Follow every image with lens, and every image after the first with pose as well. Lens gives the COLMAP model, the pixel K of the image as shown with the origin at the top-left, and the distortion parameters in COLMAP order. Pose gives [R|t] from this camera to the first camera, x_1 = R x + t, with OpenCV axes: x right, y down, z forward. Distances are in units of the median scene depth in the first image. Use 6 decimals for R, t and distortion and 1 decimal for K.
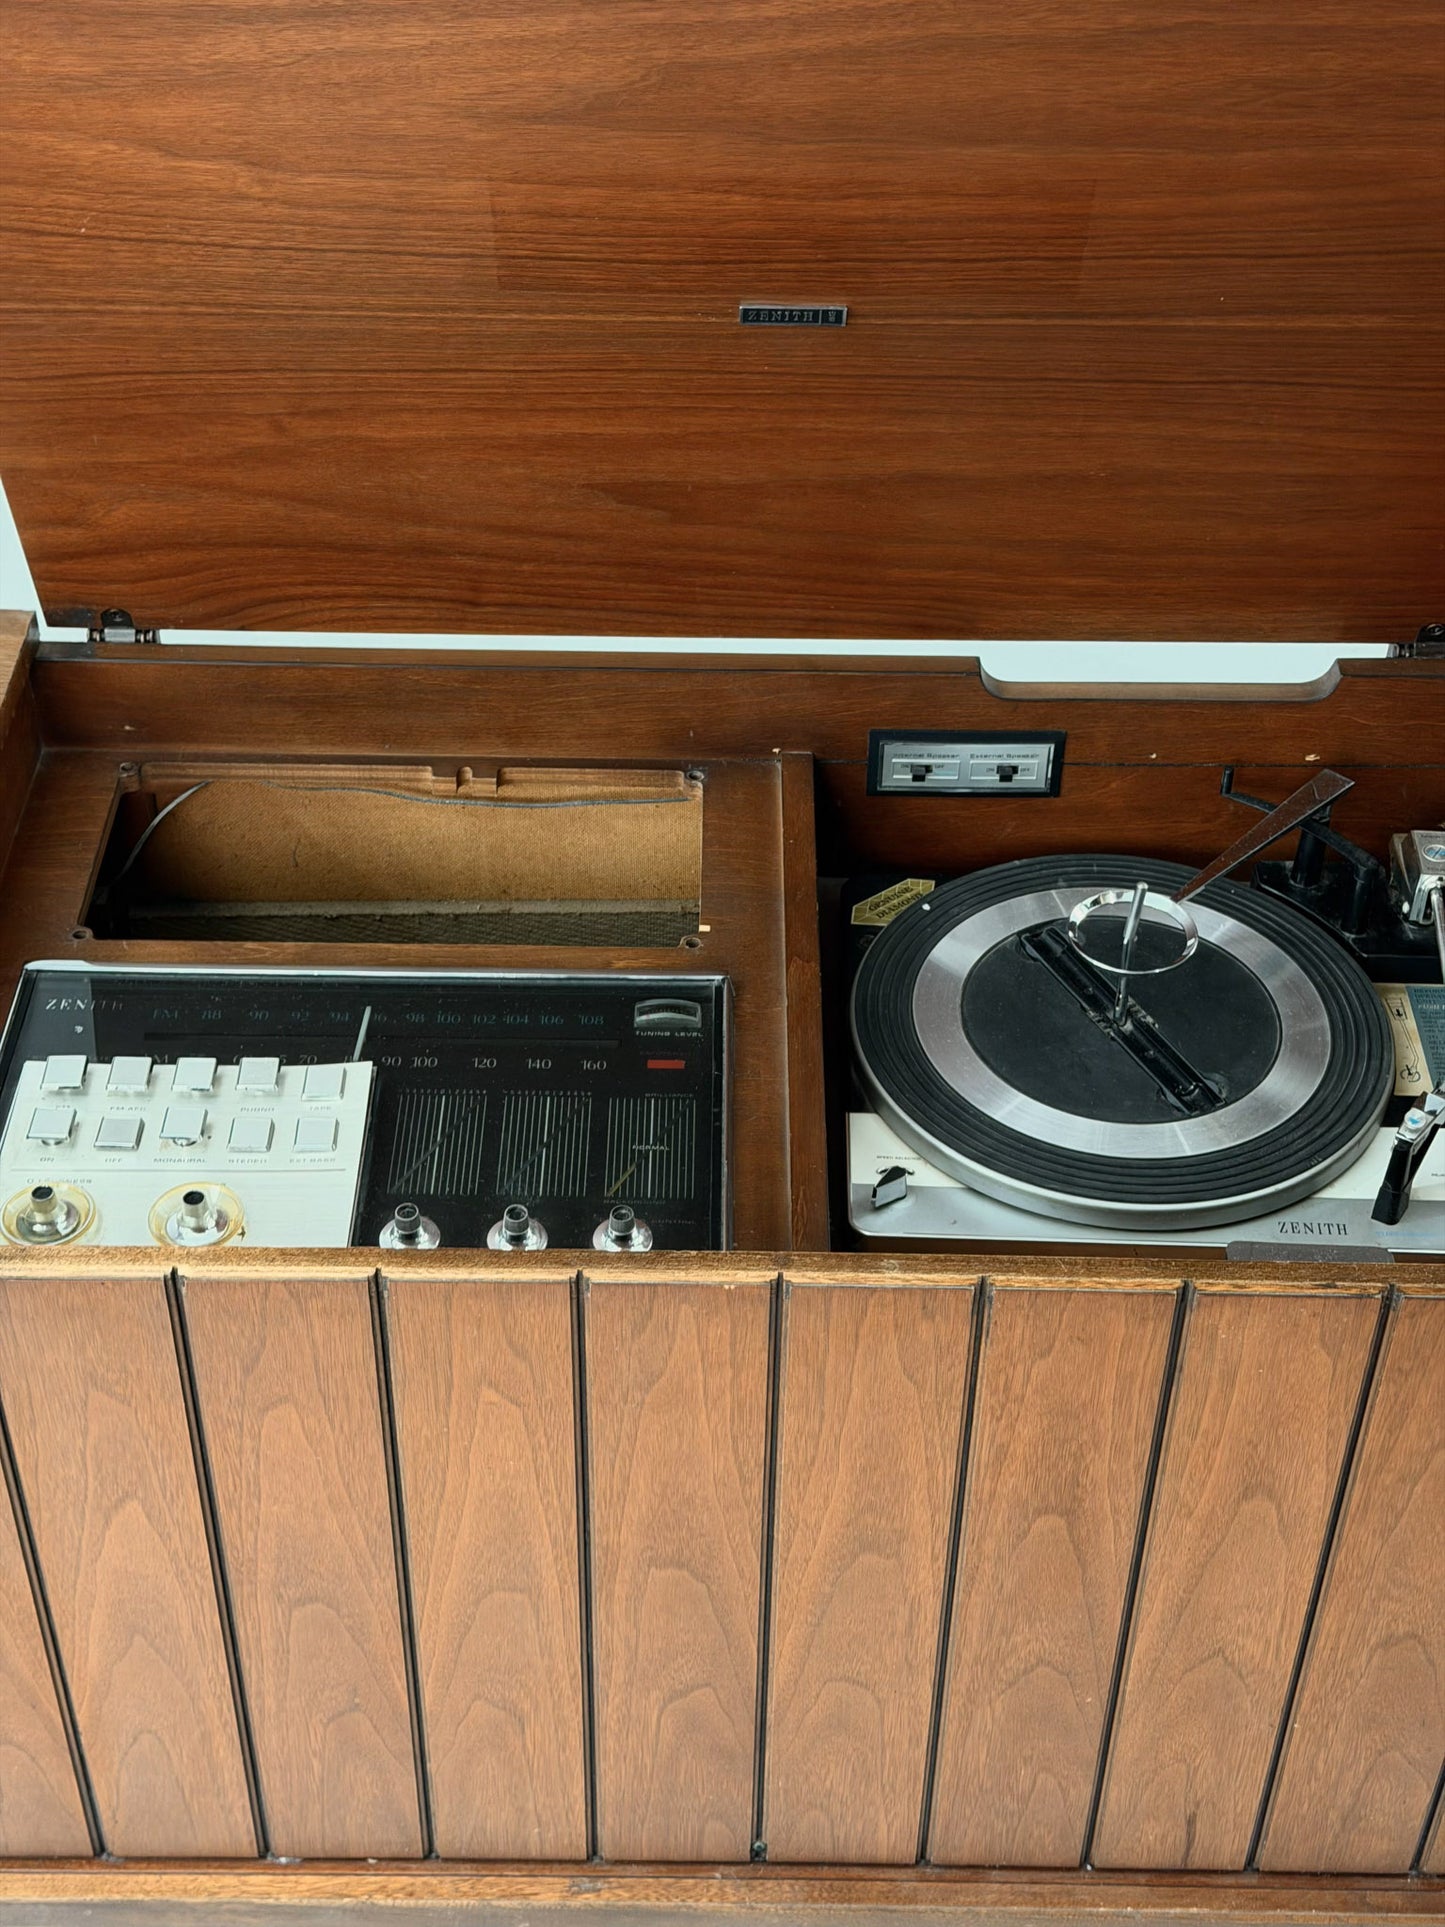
lens RADIAL K [[2758.8, 0, 724.0], [0, 2758.8, 990.5], [0, 0, 1]] dist [0.138688, 0.000000]
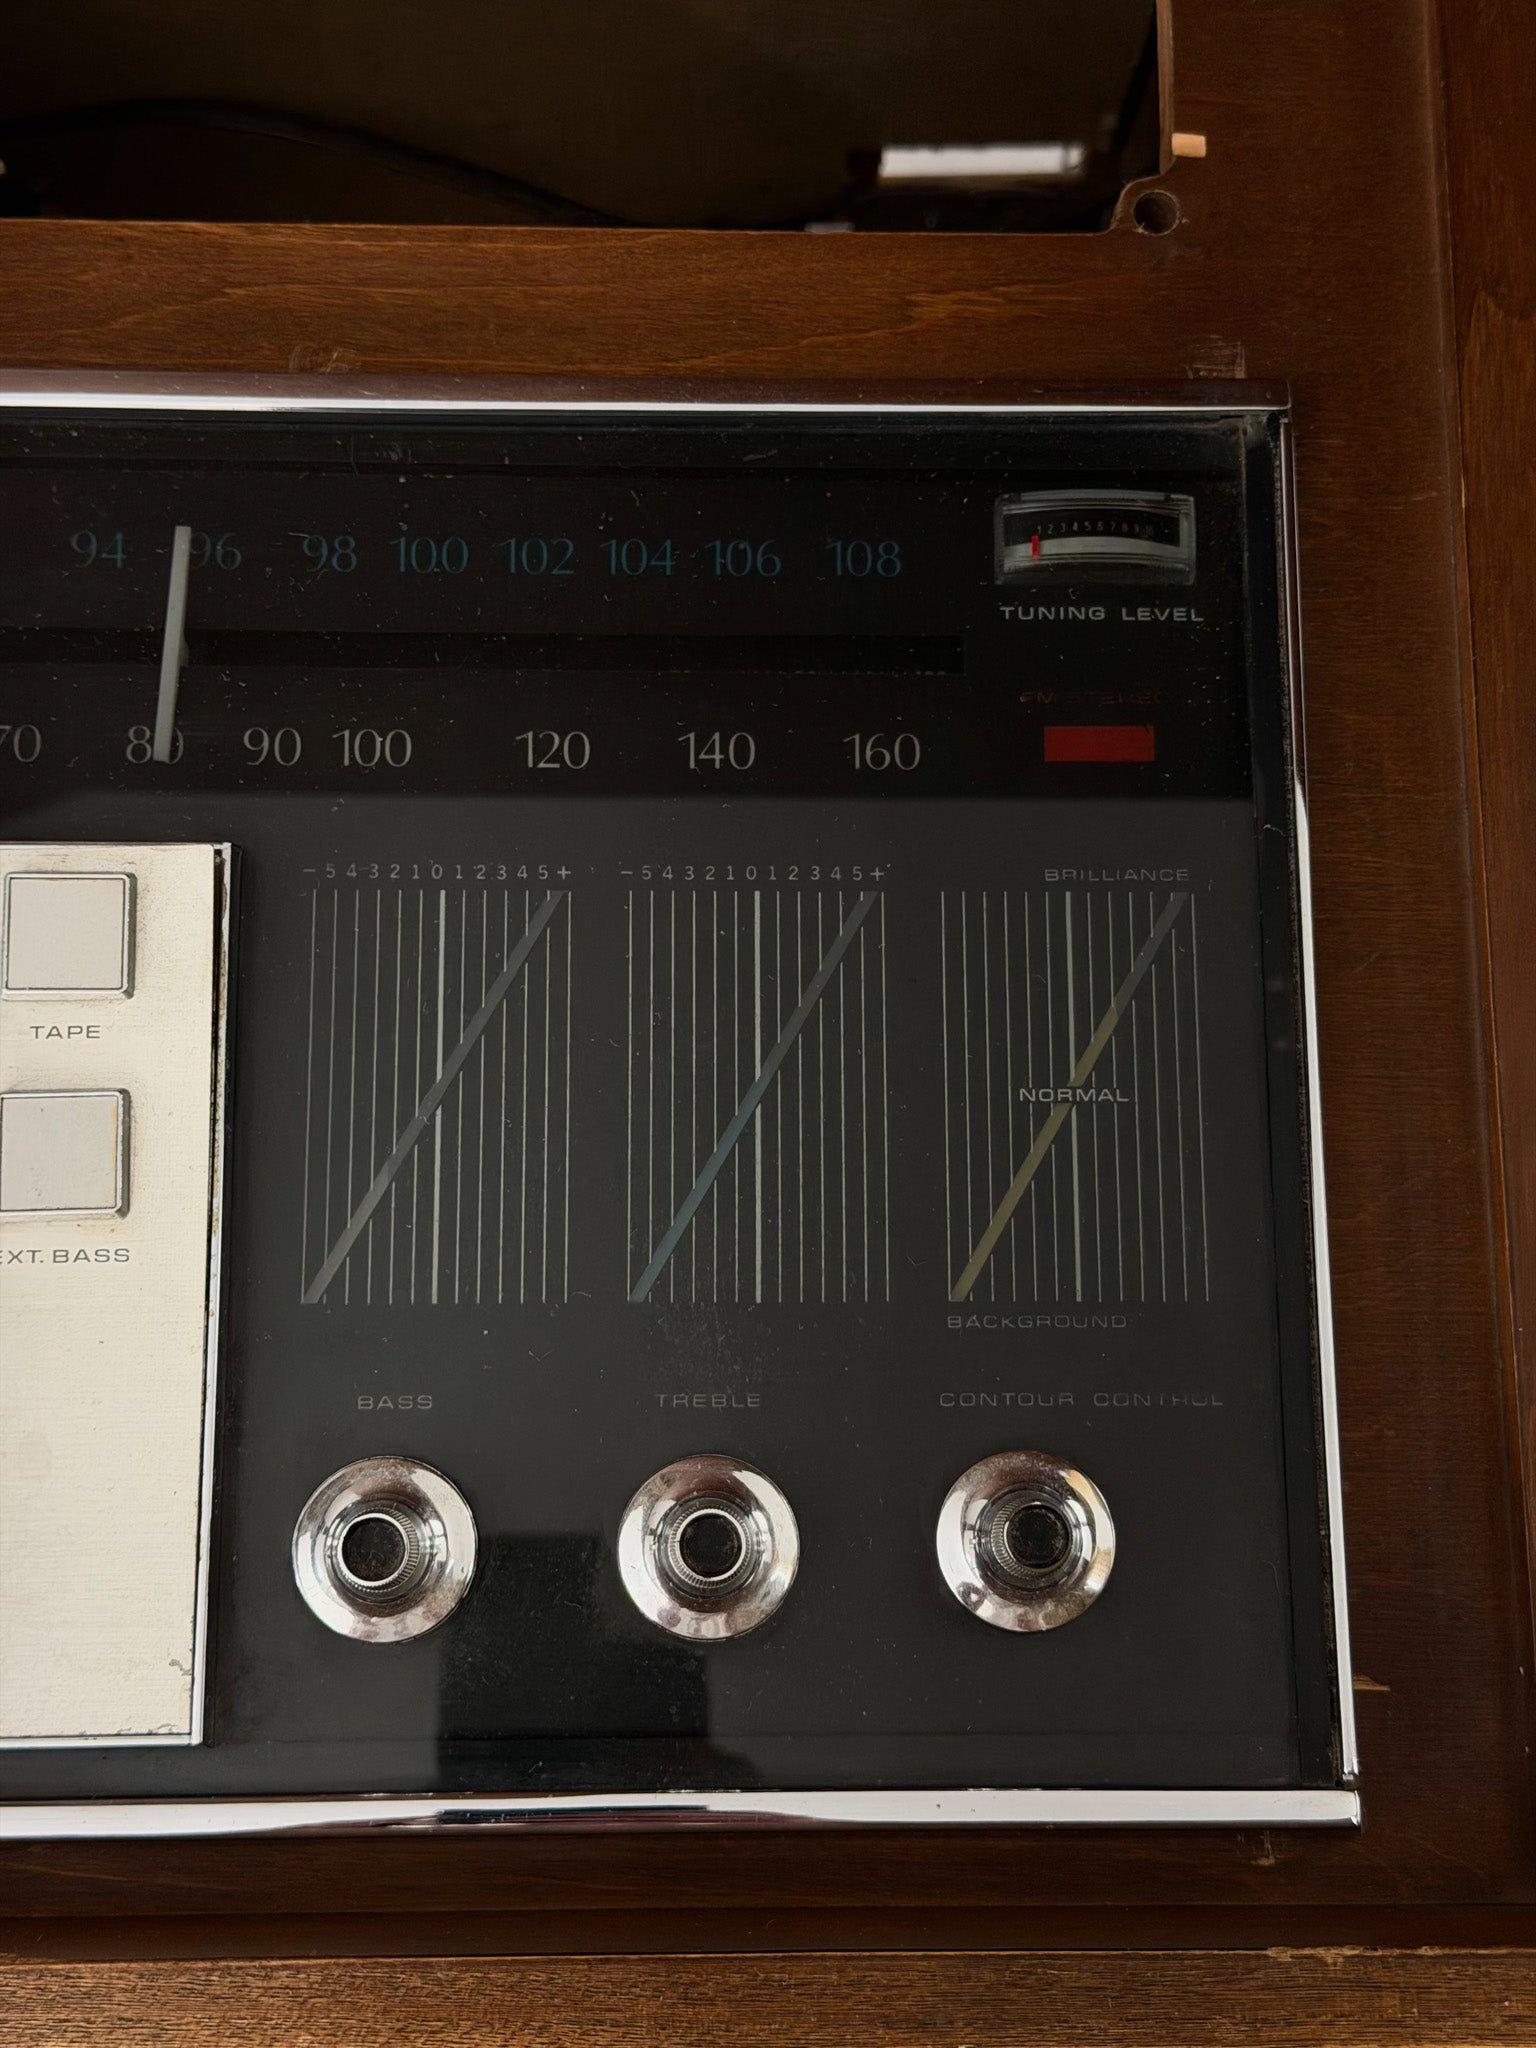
lens RADIAL K [[3045.6, 0, 774.1], [0, 3045.6, 1013.2], [0, 0, 1]] dist [0.094134, 0.000000]
pose [[0.999563, -0.007785, 0.028508, -0.068328], [-0.010672, 0.804493, 0.593866, -0.158807], [-0.027558, -0.593911, 0.804059, 0.660816]]
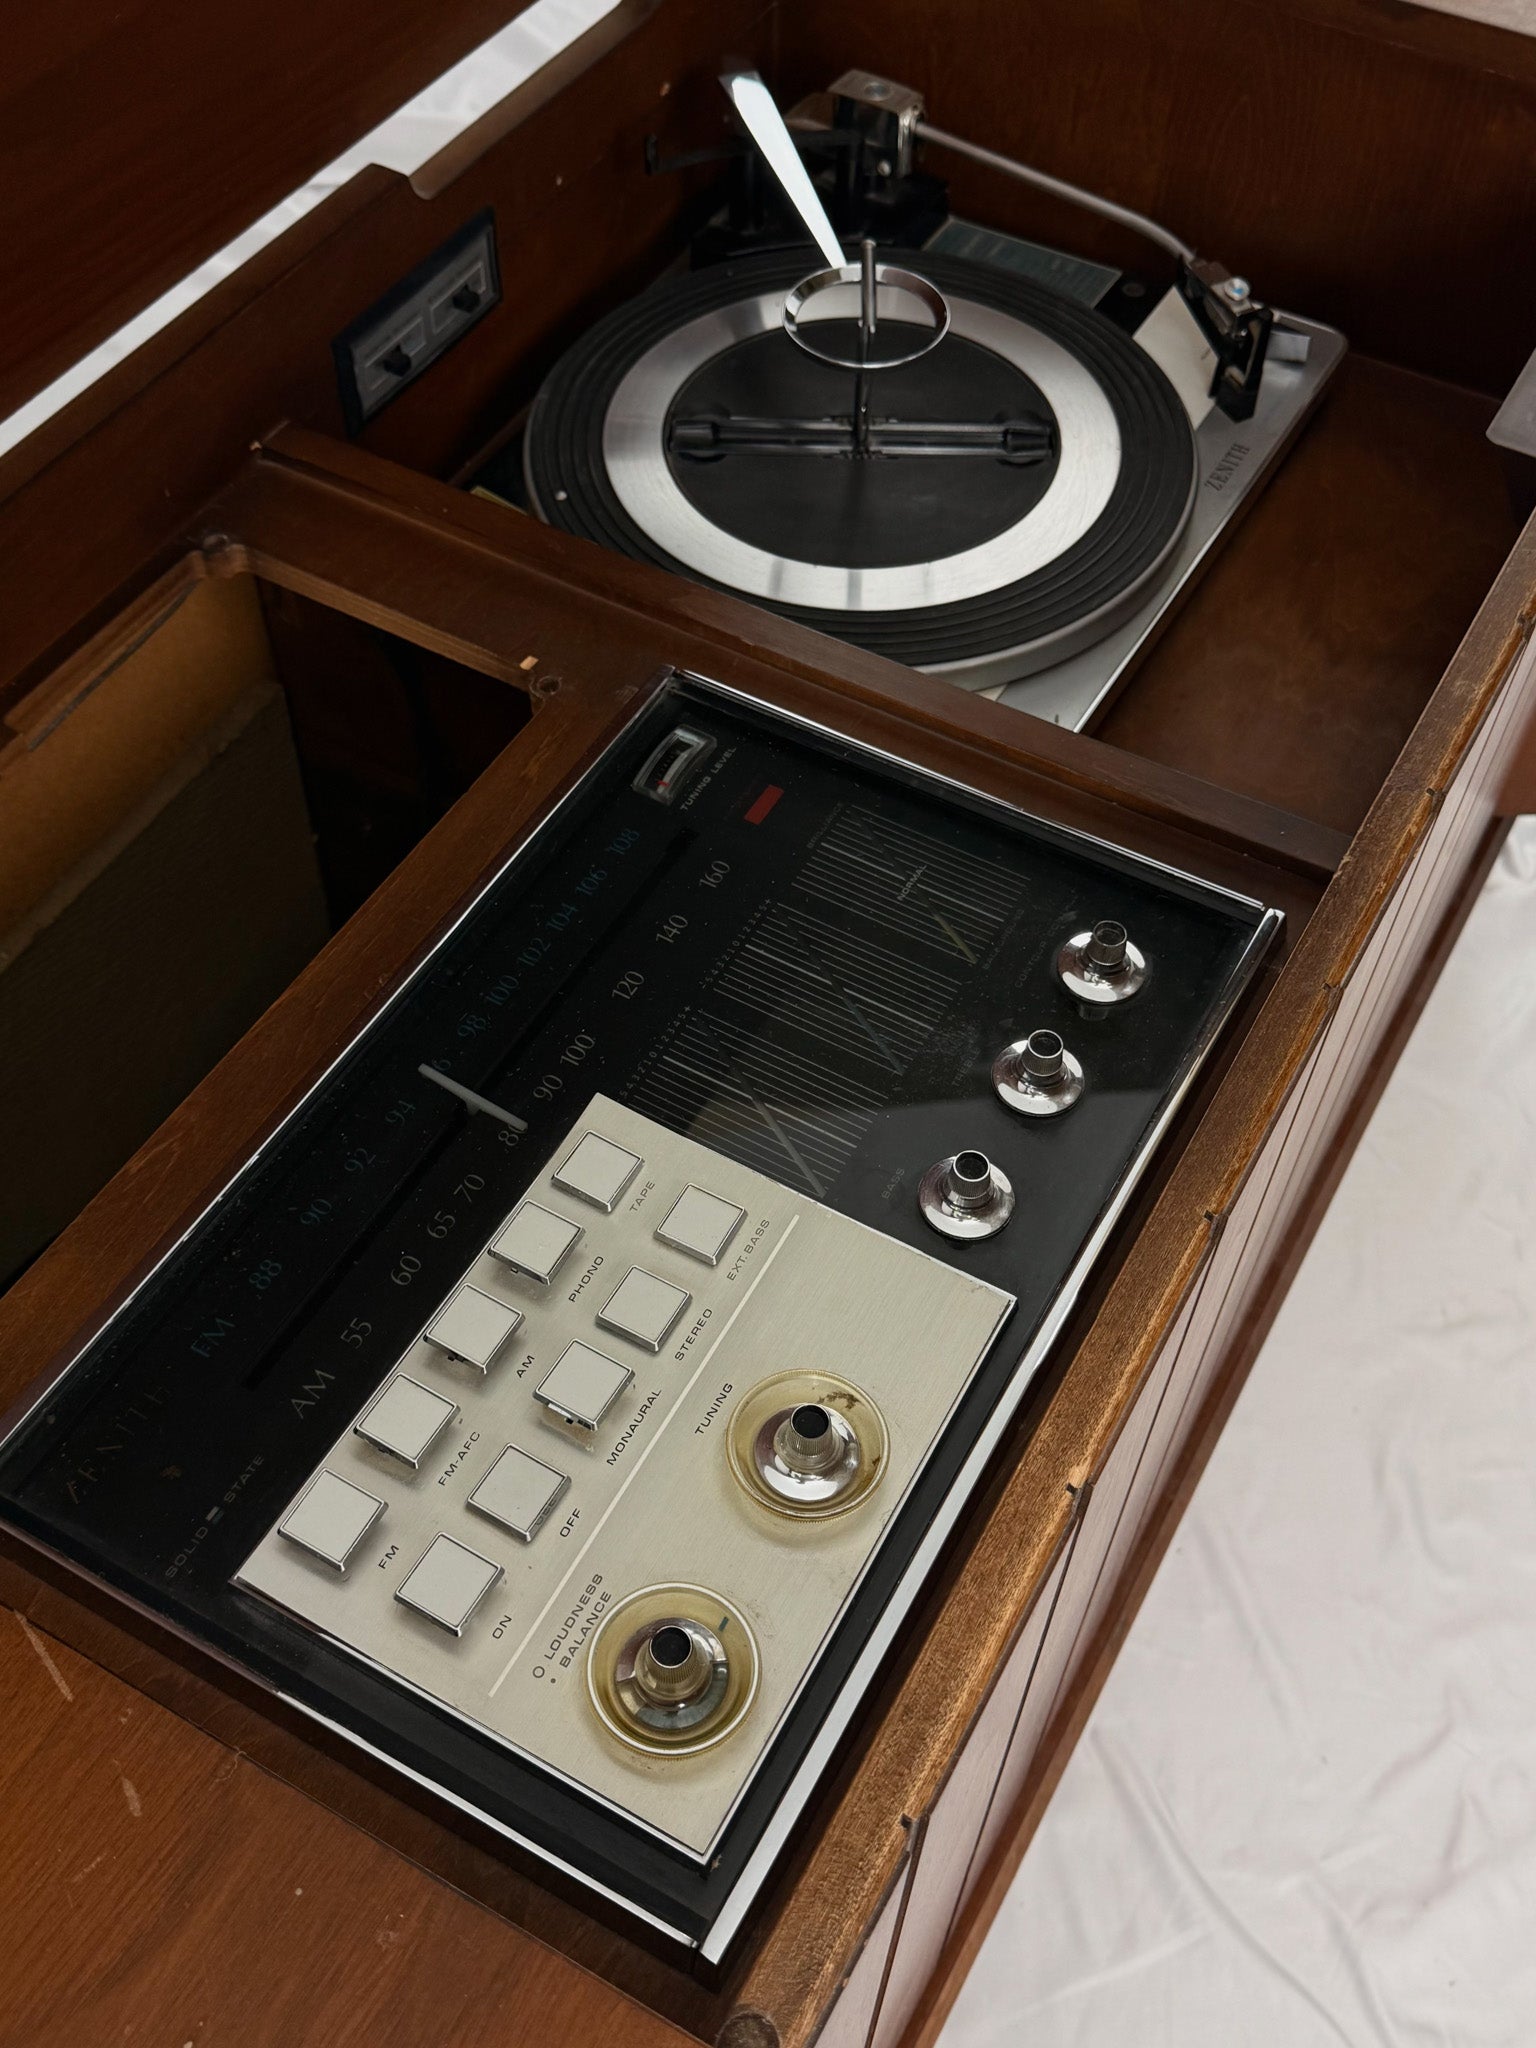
lens RADIAL K [[2094.5, 0, 792.7], [0, 2094.5, 1026.3], [0, 0, 1]] dist [0.059071, 0.000000]
pose [[0.481353, -0.701351, 0.525743, -0.315117], [0.565427, 0.706774, 0.425162, -0.144350], [-0.669770, 0.092616, 0.736771, 0.597443]]
